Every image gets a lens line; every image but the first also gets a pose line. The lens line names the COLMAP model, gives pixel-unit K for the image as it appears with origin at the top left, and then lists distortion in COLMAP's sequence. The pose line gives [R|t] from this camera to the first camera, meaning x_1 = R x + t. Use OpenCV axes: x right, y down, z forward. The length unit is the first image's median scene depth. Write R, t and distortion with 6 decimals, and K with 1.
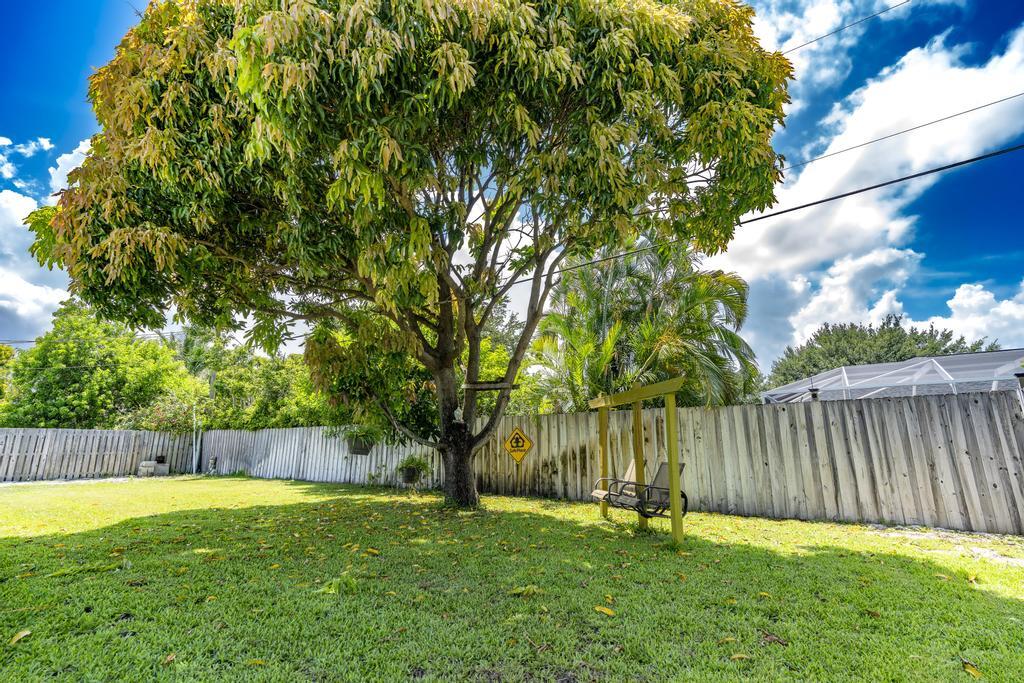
lens RADIAL K [[456.3, 0, 512.0], [0, 456.3, 341.5], [0, 0, 1]] dist [-0.013855, 0.005878]
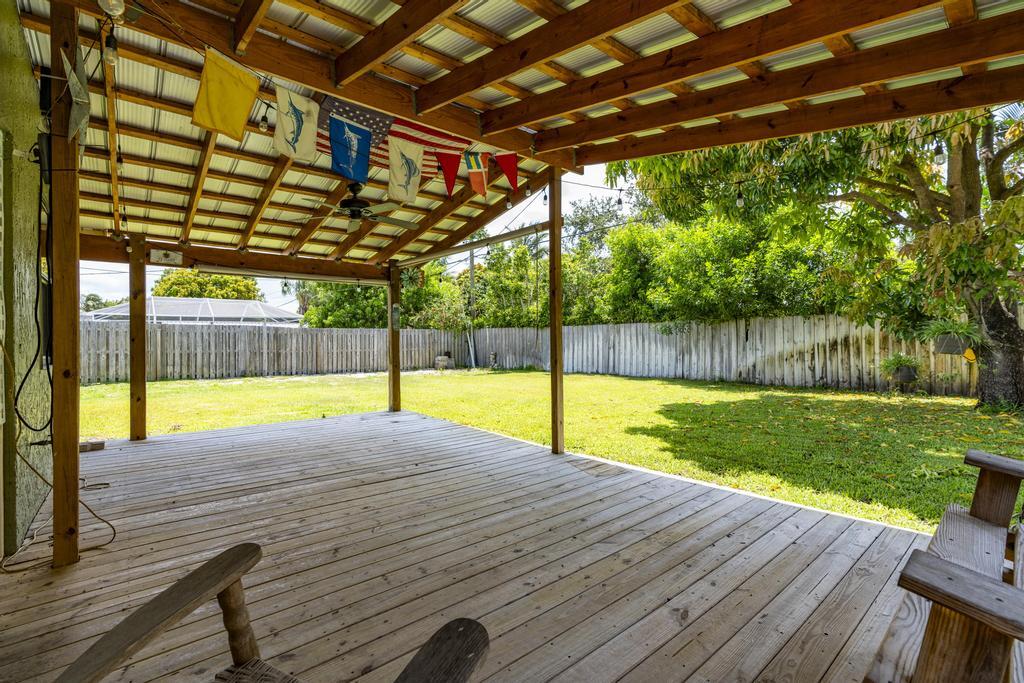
lens RADIAL K [[456.3, 0, 512.0], [0, 456.3, 341.5], [0, 0, 1]] dist [-0.013855, 0.005878]
pose [[0.967723, -0.002973, -0.252000, -0.678131], [0.059675, 0.974196, 0.217670, -0.013591], [0.244851, -0.225682, 0.942929, -0.029977]]
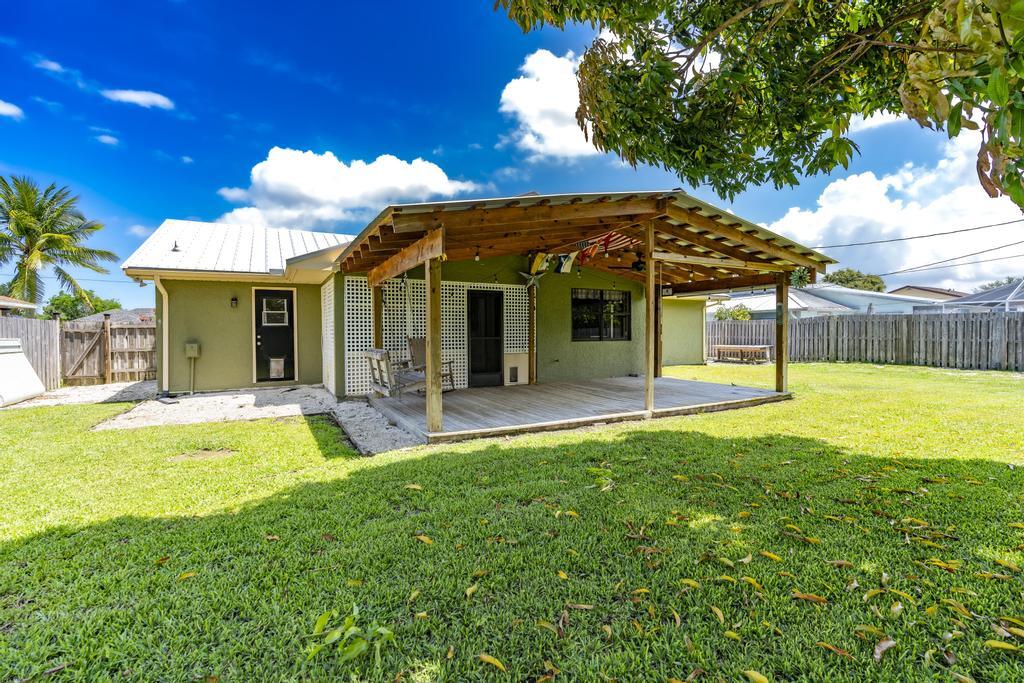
lens RADIAL K [[456.3, 0, 512.0], [0, 456.3, 341.5], [0, 0, 1]] dist [-0.013855, 0.005878]
pose [[-0.450509, 0.025350, -0.892412, -0.000022], [0.203916, 0.976095, -0.075214, 0.114439], [0.869172, -0.215861, -0.444909, 0.576351]]
